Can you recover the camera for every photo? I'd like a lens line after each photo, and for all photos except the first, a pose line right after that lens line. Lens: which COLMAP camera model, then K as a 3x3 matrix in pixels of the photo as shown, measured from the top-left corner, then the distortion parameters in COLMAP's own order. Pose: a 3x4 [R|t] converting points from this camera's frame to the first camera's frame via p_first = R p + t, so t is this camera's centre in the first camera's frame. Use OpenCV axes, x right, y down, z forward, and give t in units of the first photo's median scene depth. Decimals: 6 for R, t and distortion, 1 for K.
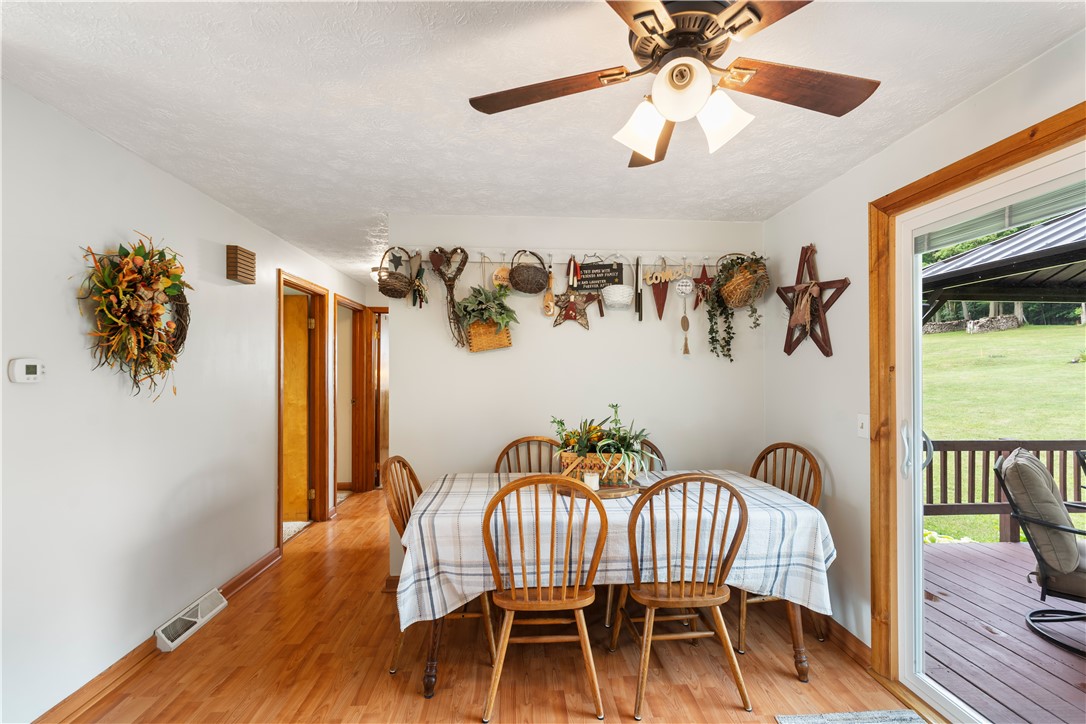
lens RADIAL K [[479.1, 0, 544.3], [0, 479.1, 365.8], [0, 0, 1]] dist [-0.003756, -0.000257]
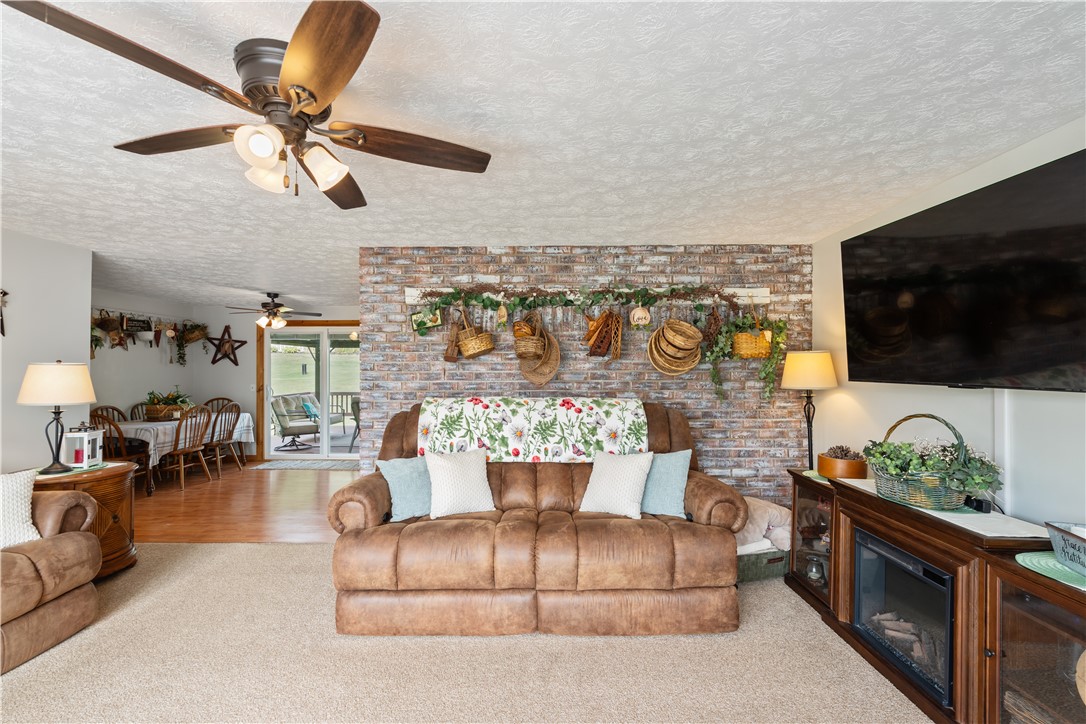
lens RADIAL K [[479.1, 0, 542.8], [0, 479.1, 364.7], [0, 0, 1]] dist [-0.003756, -0.000257]
pose [[0.075526, 0.003437, 0.997138, -2.113330], [-0.015885, 0.999871, -0.002244, -0.048954], [-0.997017, -0.015670, 0.075571, -1.050319]]
